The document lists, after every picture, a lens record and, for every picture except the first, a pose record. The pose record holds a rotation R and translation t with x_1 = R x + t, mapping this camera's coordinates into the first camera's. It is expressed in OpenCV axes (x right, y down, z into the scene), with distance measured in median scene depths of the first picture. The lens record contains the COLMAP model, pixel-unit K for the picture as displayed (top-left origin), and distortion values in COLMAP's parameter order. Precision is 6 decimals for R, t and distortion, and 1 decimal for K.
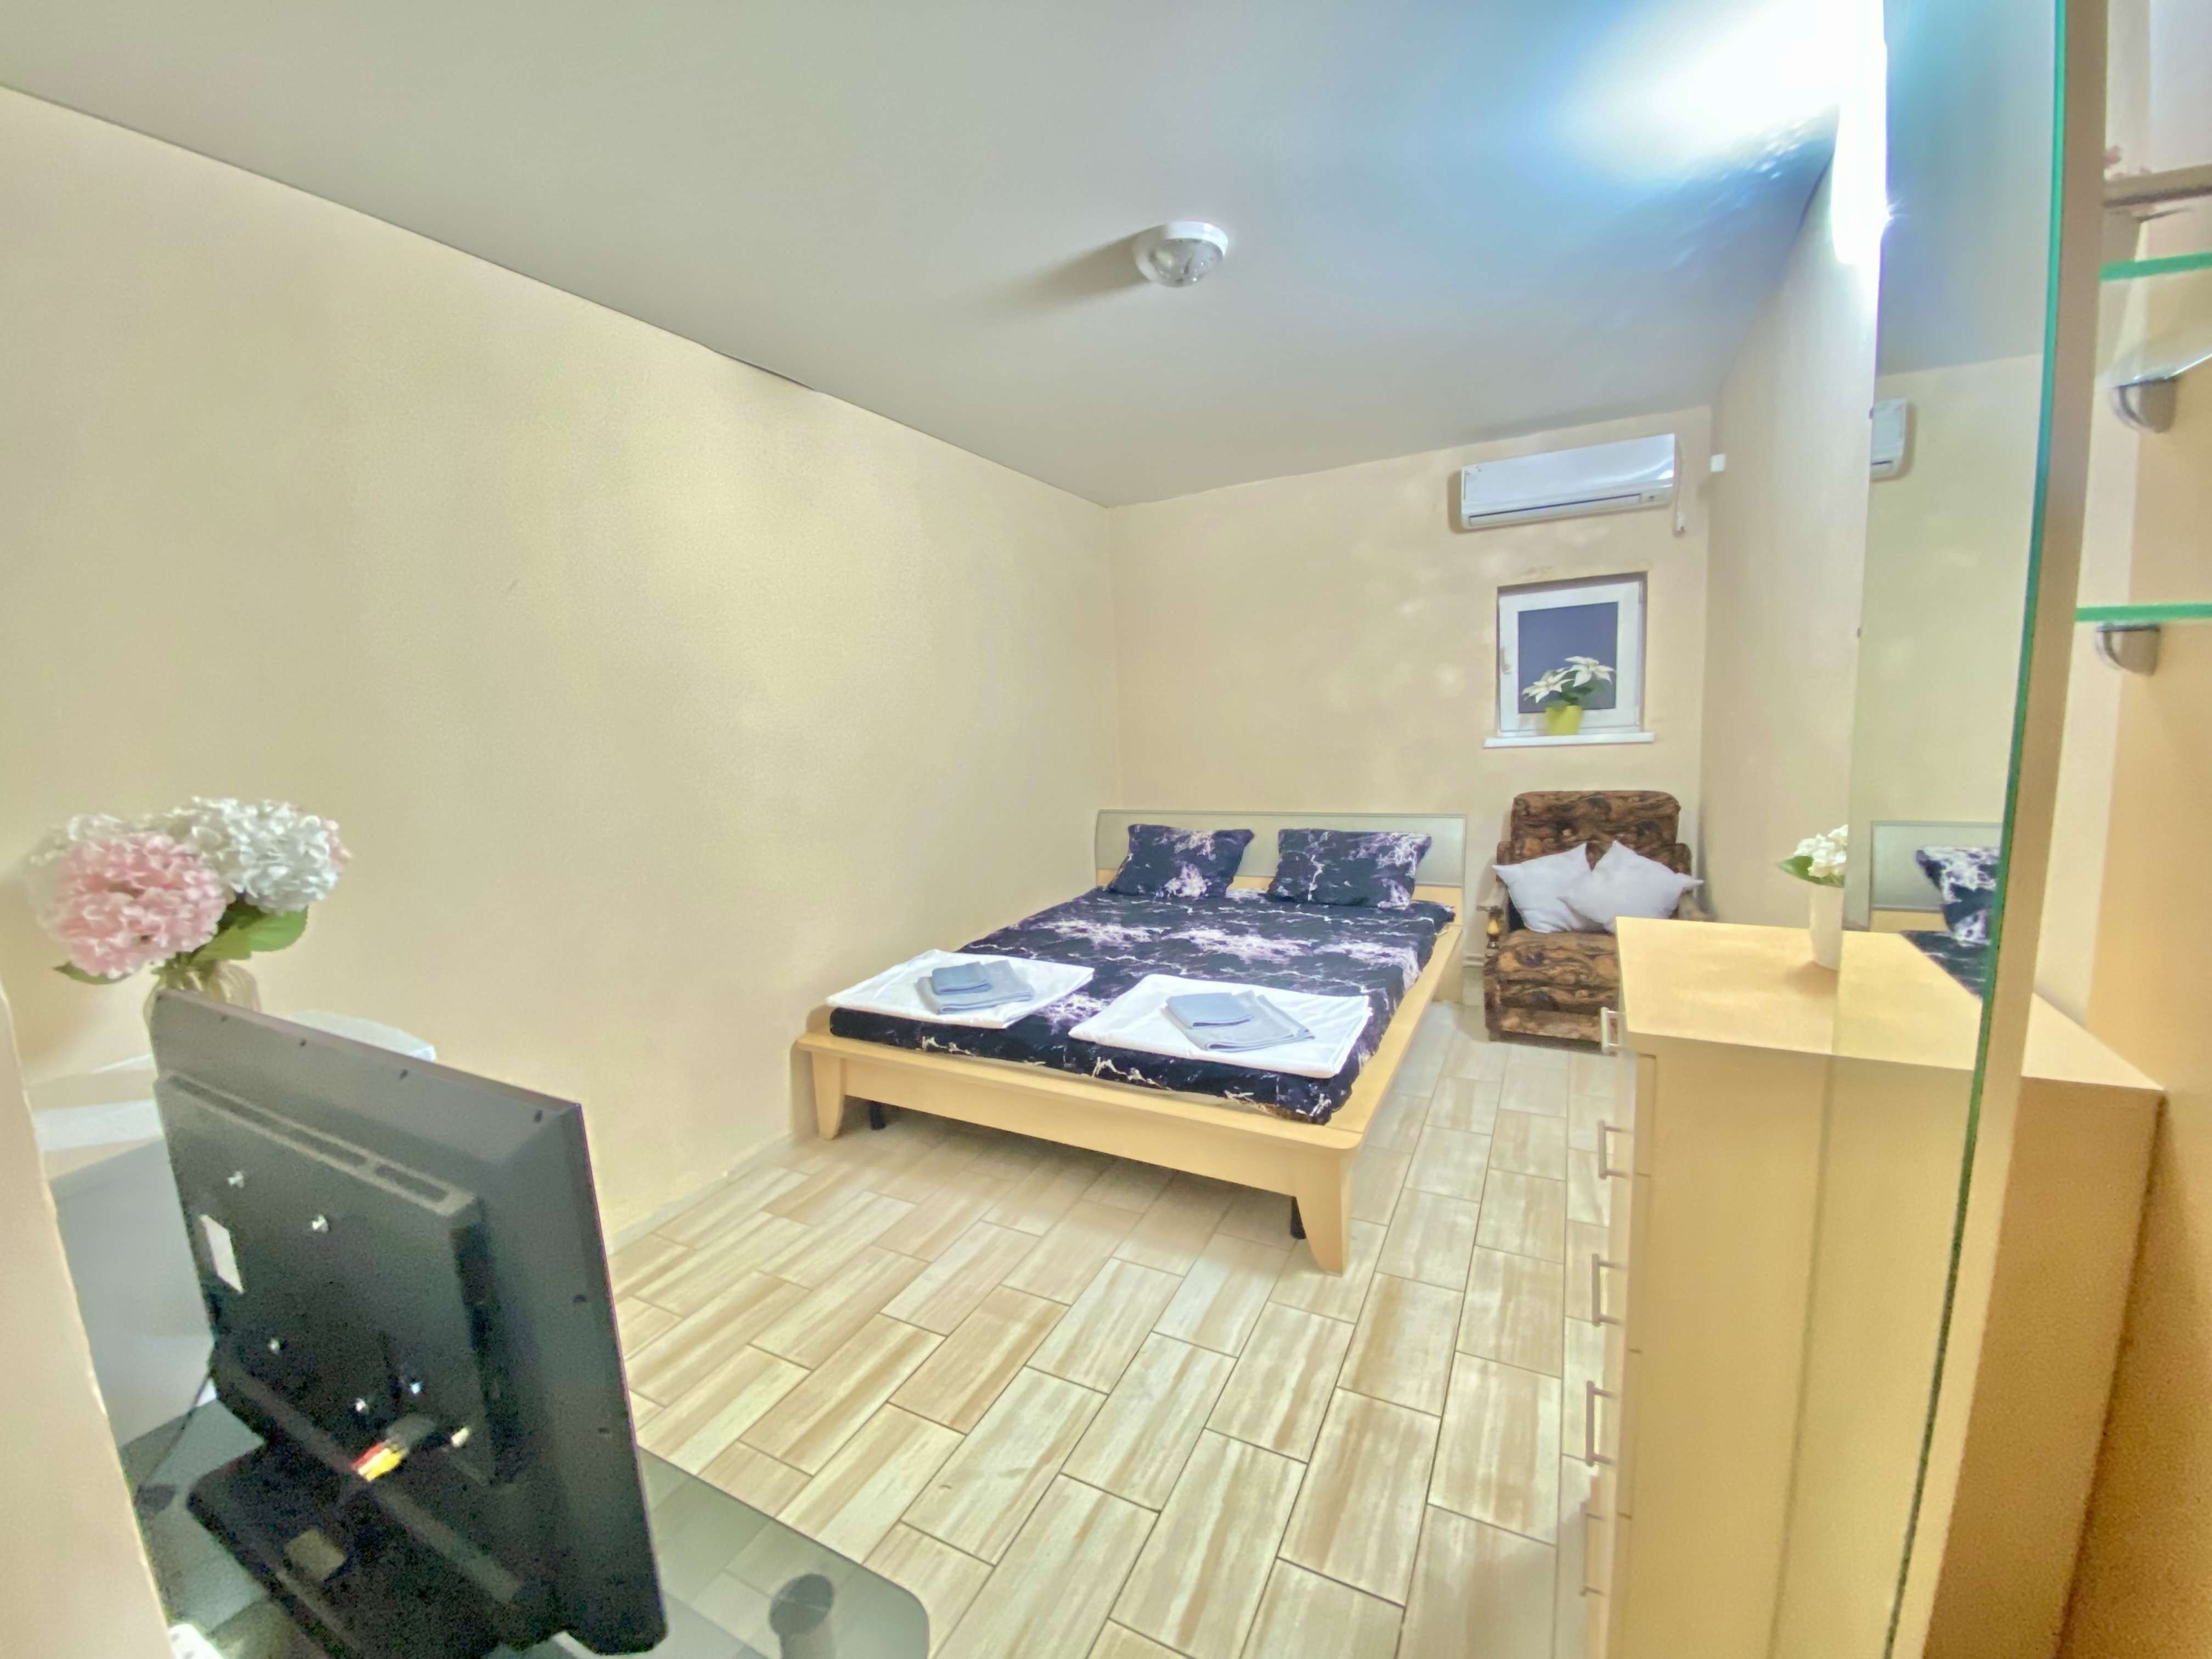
lens RADIAL K [[880.6, 0, 1106.0], [0, 880.6, 829.5], [0, 0, 1]] dist [0.003803, -0.013769]
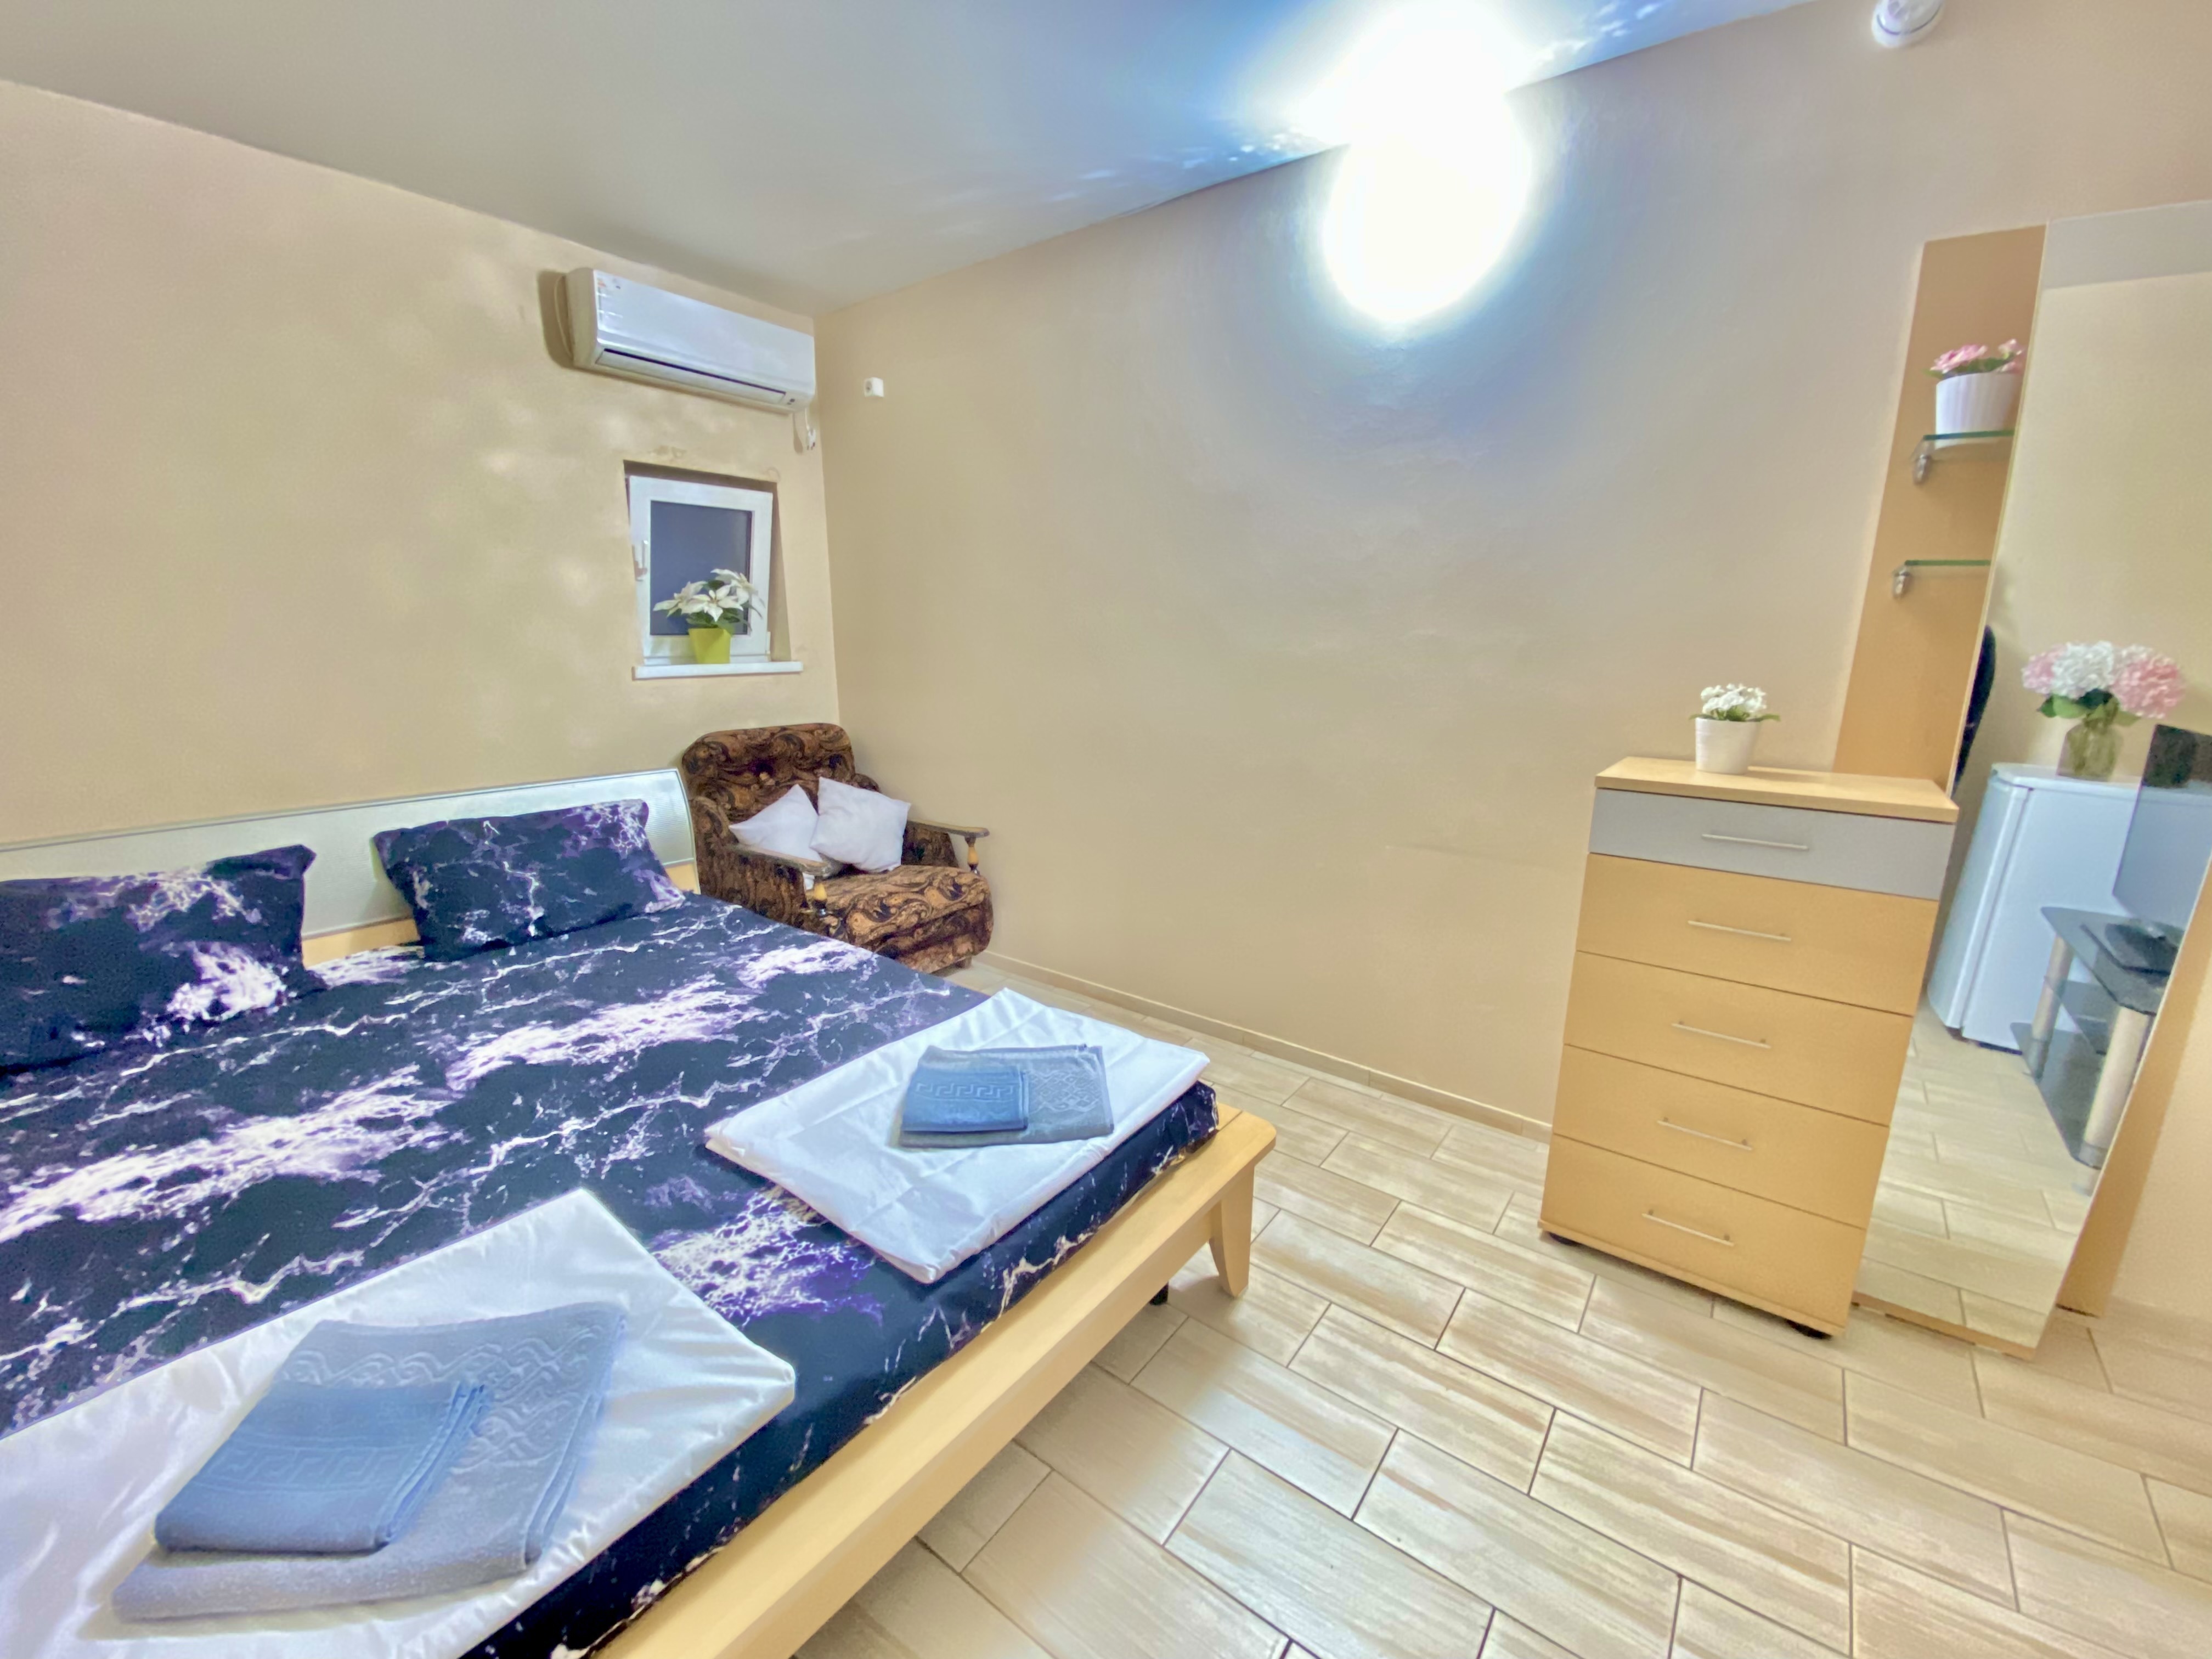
lens RADIAL K [[880.6, 0, 1106.0], [0, 880.6, 829.5], [0, 0, 1]] dist [0.003803, -0.013769]
pose [[0.163135, -0.163563, 0.972951, -0.296151], [0.117628, 0.982353, 0.145420, -0.033632], [-0.979566, 0.090723, 0.179496, 0.561345]]
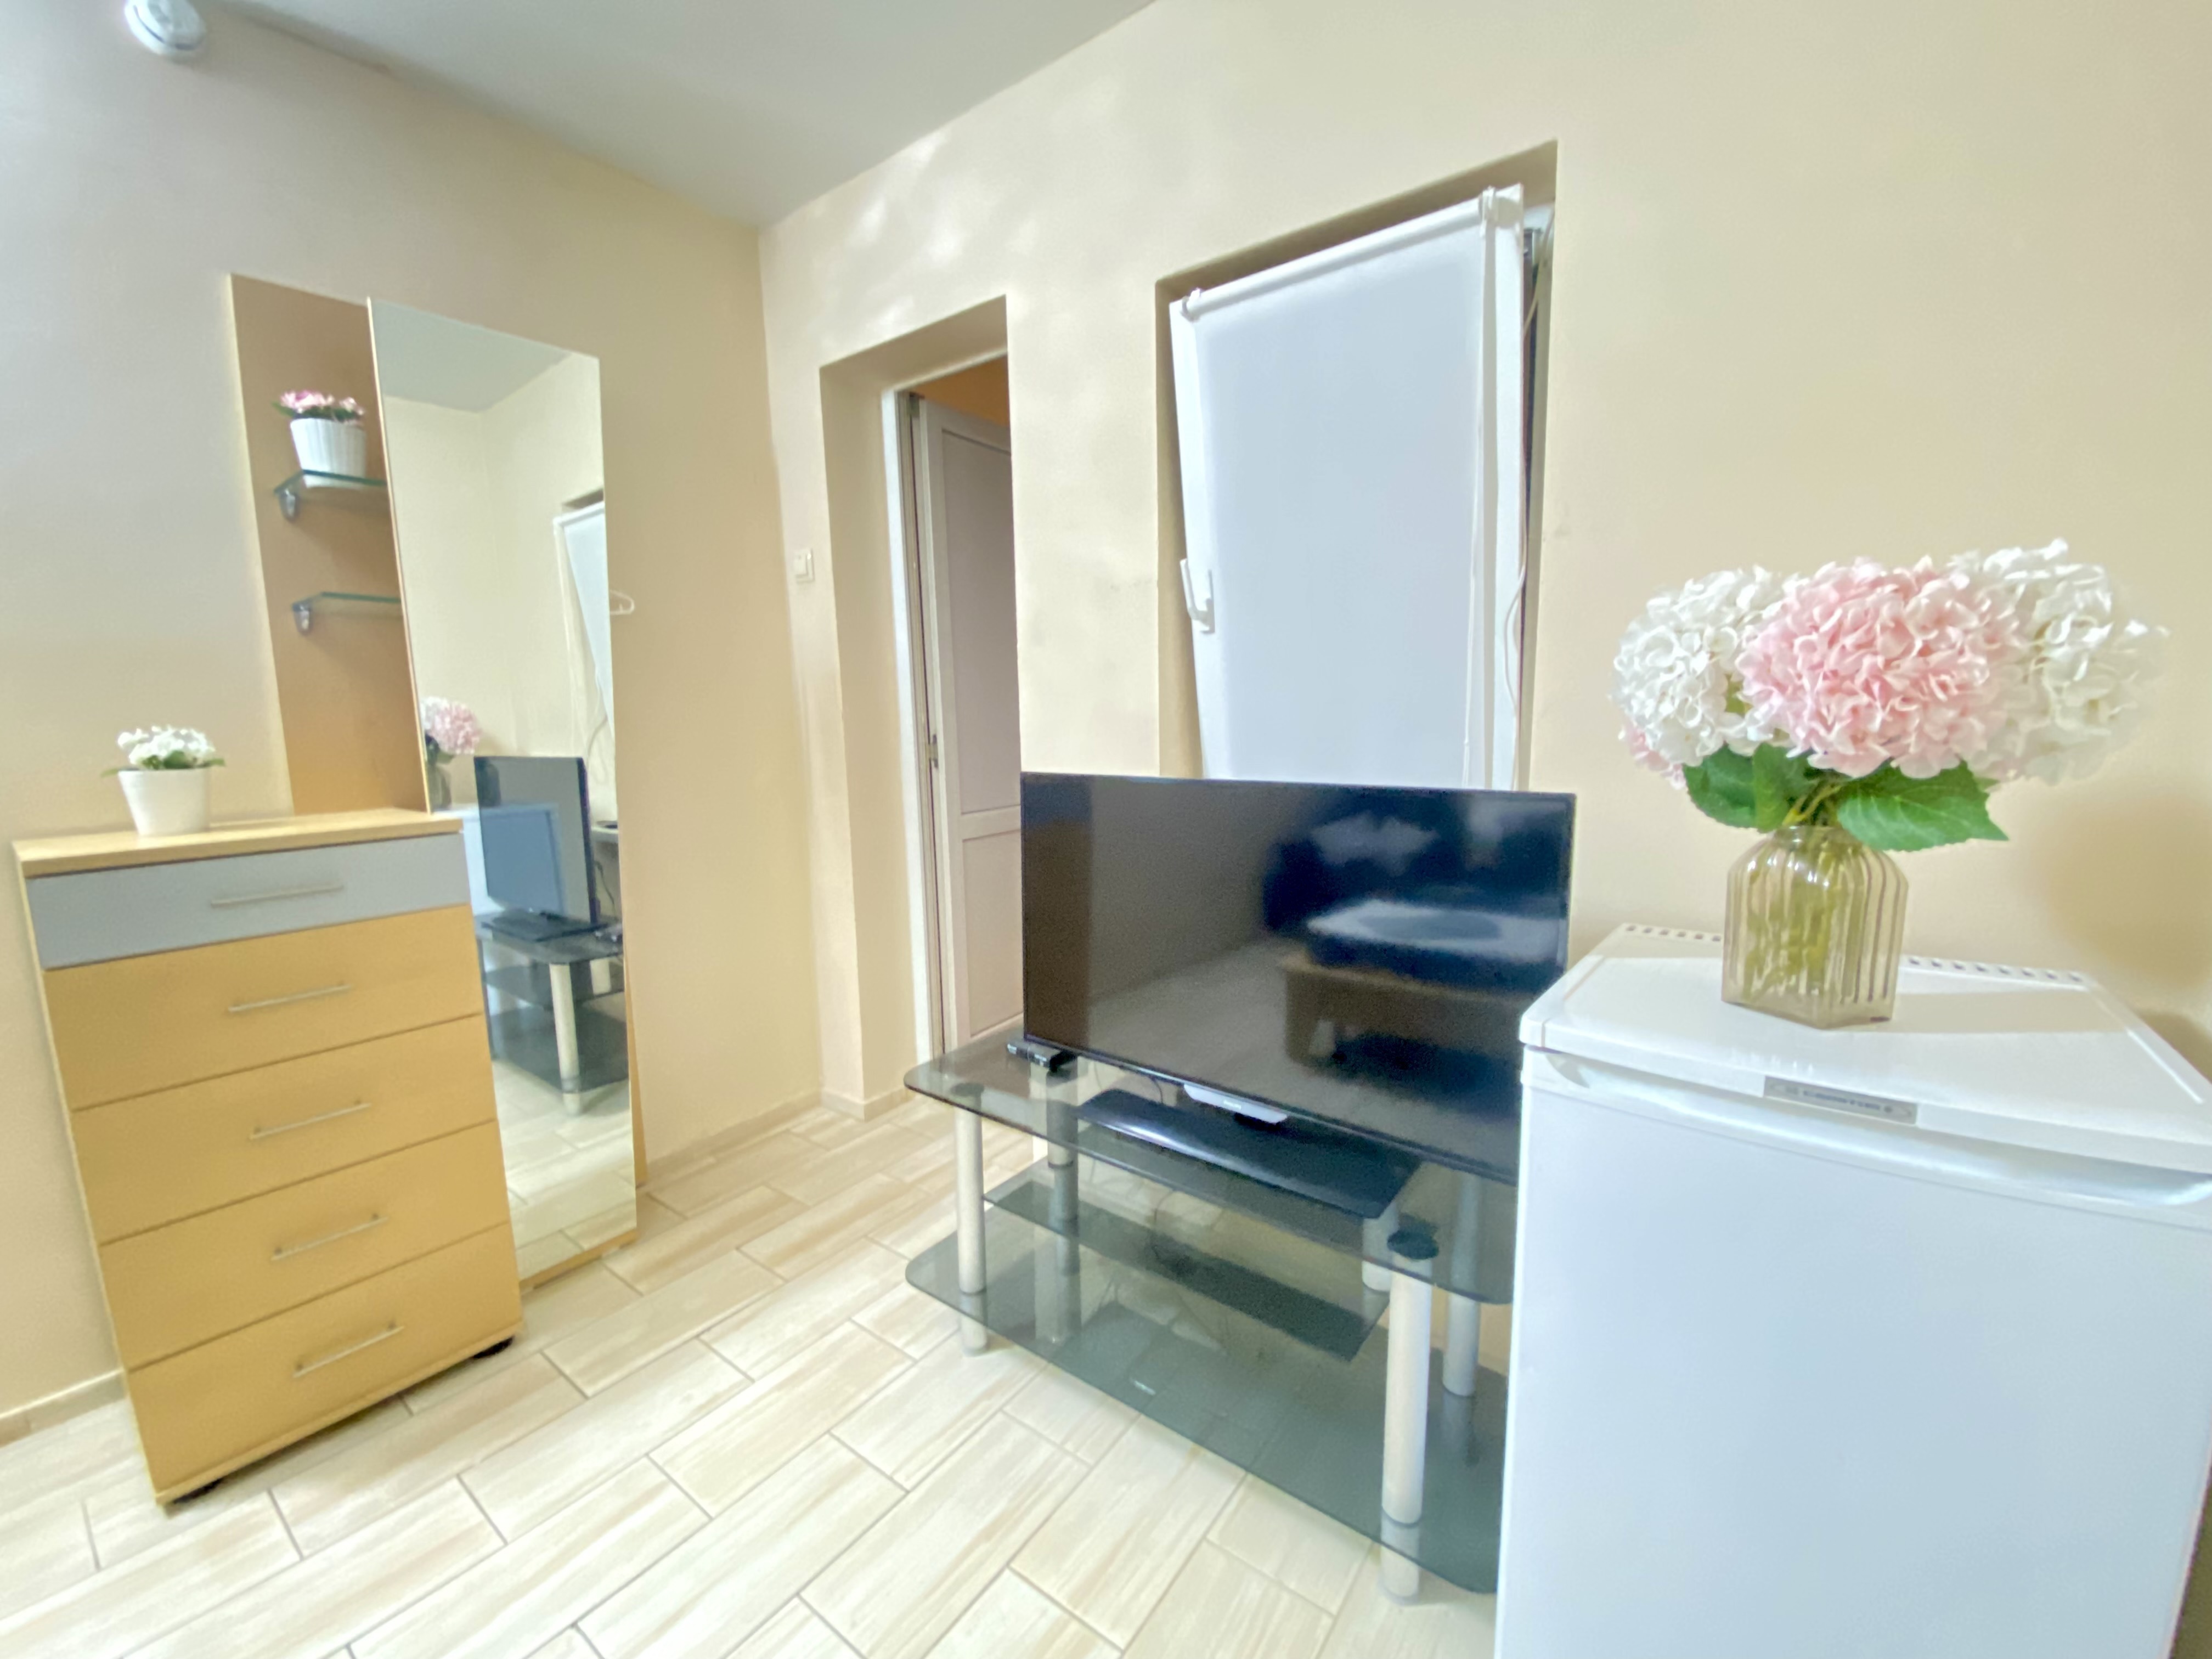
lens RADIAL K [[880.6, 0, 1106.0], [0, 880.6, 829.5], [0, 0, 1]] dist [0.003803, -0.013769]
pose [[-0.985078, 0.044384, 0.166288, -0.237474], [0.087213, 0.961673, 0.259961, -0.020354], [-0.148377, 0.270584, -0.951193, 0.626446]]
